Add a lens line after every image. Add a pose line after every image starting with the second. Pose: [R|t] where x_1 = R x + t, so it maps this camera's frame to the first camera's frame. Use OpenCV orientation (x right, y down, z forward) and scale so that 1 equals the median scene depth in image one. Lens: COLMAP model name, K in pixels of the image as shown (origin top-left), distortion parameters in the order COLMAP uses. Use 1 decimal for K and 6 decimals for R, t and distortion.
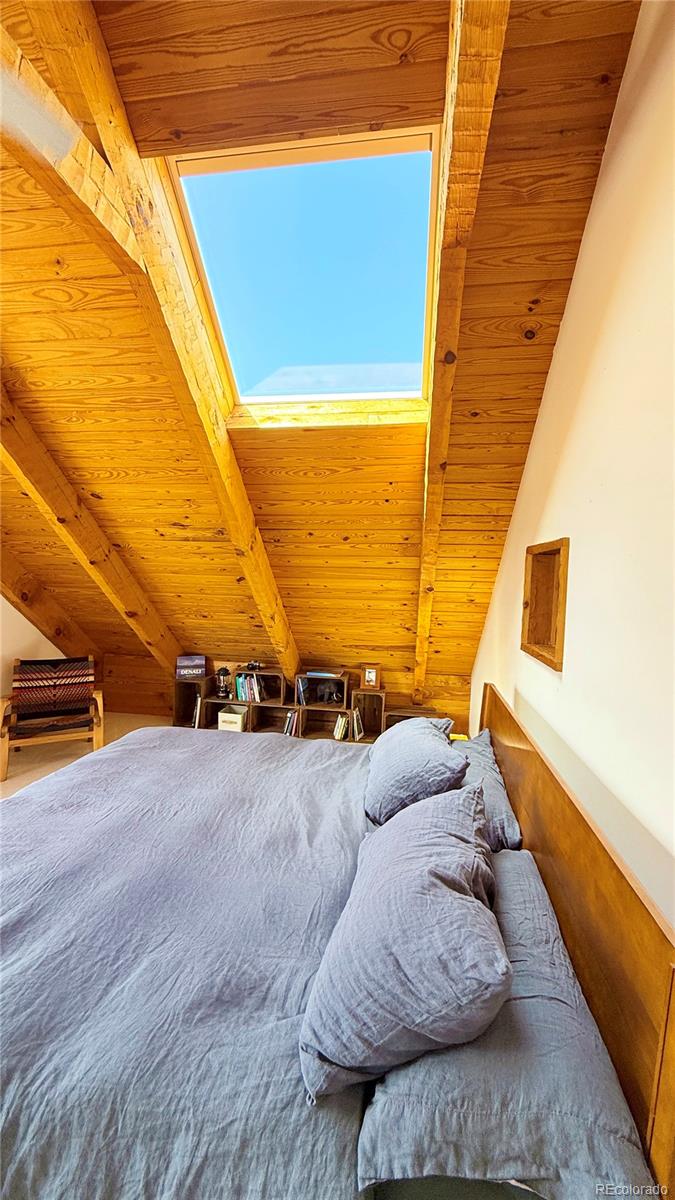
lens RADIAL K [[482.1, 0, 341.1], [0, 482.1, 600.3], [0, 0, 1]] dist [-0.000470, -0.000150]
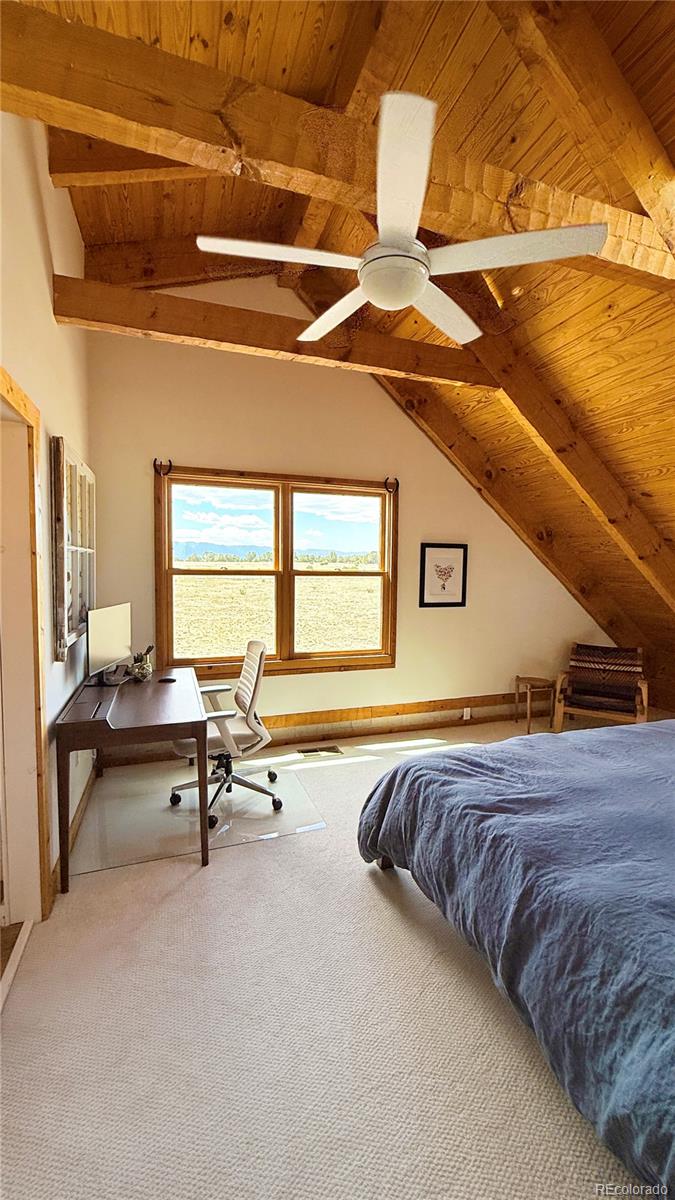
lens RADIAL K [[482.1, 0, 339.0], [0, 482.1, 596.7], [0, 0, 1]] dist [-0.000470, -0.000150]
pose [[0.479789, 0.028211, -0.876930, 0.126800], [-0.035234, 0.999296, 0.012870, 0.022332], [0.876676, 0.024723, 0.480445, -0.117906]]
